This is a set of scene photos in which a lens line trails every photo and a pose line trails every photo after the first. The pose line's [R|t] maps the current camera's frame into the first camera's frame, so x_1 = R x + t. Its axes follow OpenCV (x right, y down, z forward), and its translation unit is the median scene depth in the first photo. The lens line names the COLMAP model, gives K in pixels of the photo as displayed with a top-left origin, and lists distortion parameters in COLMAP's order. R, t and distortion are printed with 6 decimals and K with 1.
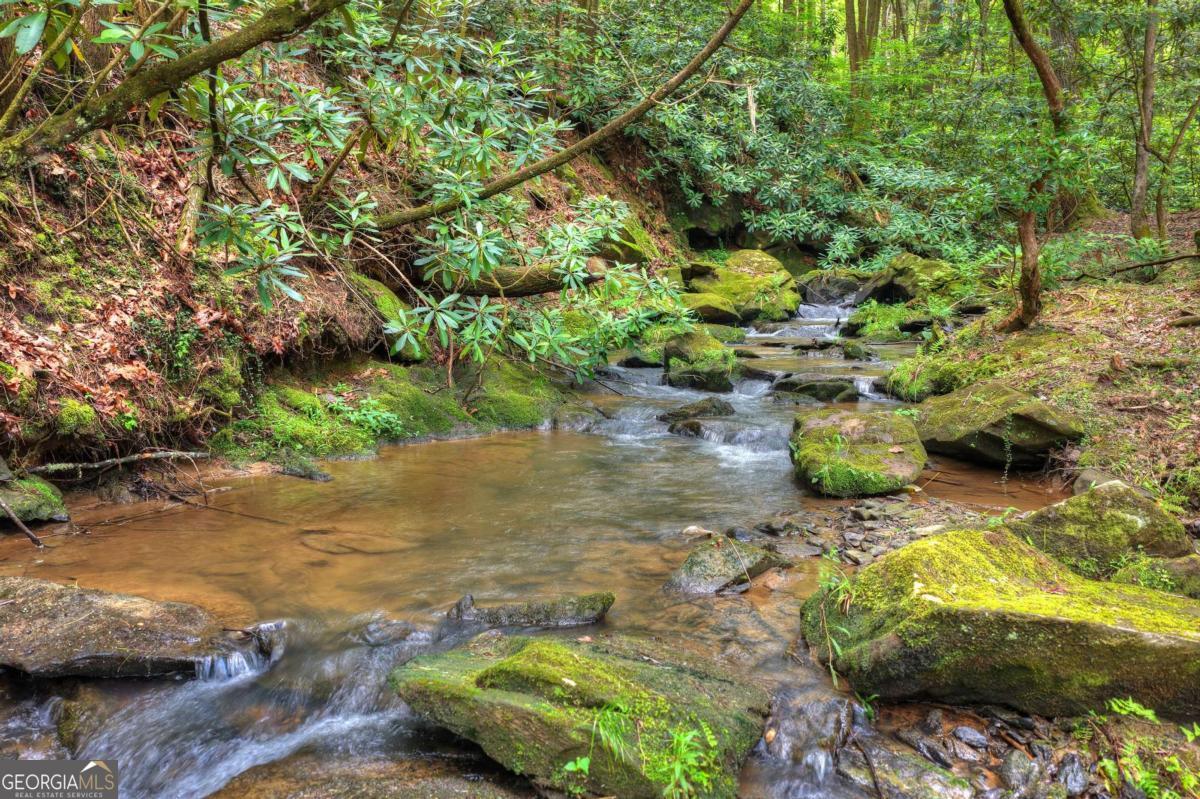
lens RADIAL K [[1001.9, 0, 597.3], [0, 1001.9, 399.1], [0, 0, 1]] dist [-0.011484, 0.028911]
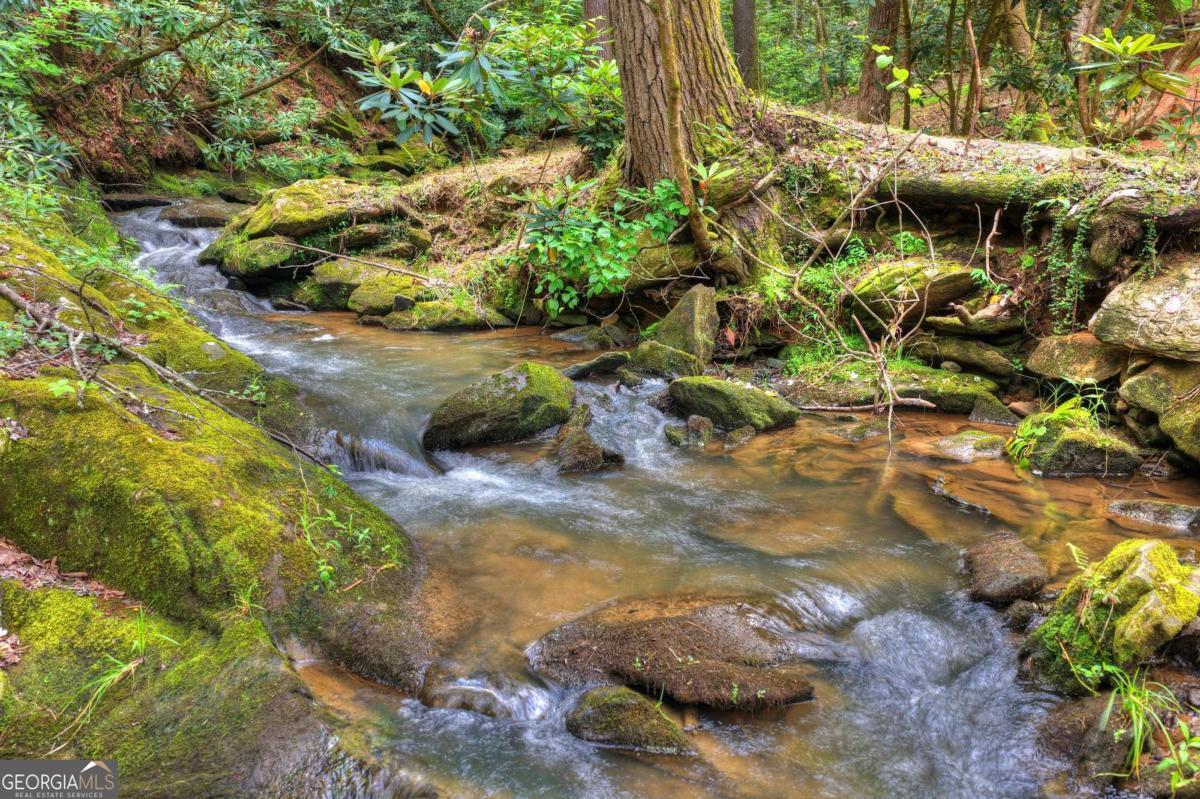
lens RADIAL K [[1001.9, 0, 603.6], [0, 1001.9, 402.6], [0, 0, 1]] dist [-0.011484, 0.028911]
pose [[0.980683, -0.040431, 0.191382, 0.250302], [0.021847, 0.994923, 0.098237, 0.308695], [-0.194382, -0.092158, 0.976587, -1.582486]]
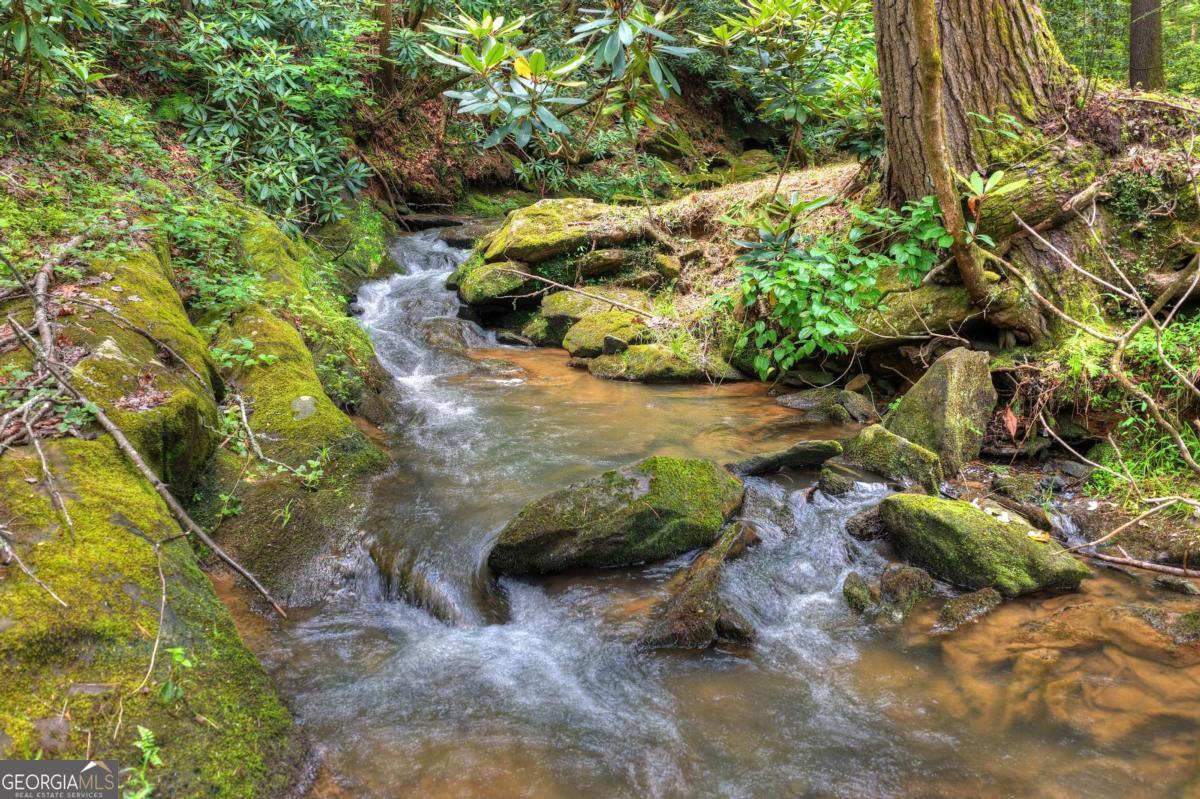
lens RADIAL K [[1001.9, 0, 603.8], [0, 1001.9, 403.6], [0, 0, 1]] dist [-0.011484, 0.028911]
pose [[0.988078, 0.028085, -0.151370, 0.375629], [-0.016117, 0.996687, 0.079719, 0.284402], [0.153108, -0.076329, 0.985257, -1.377789]]
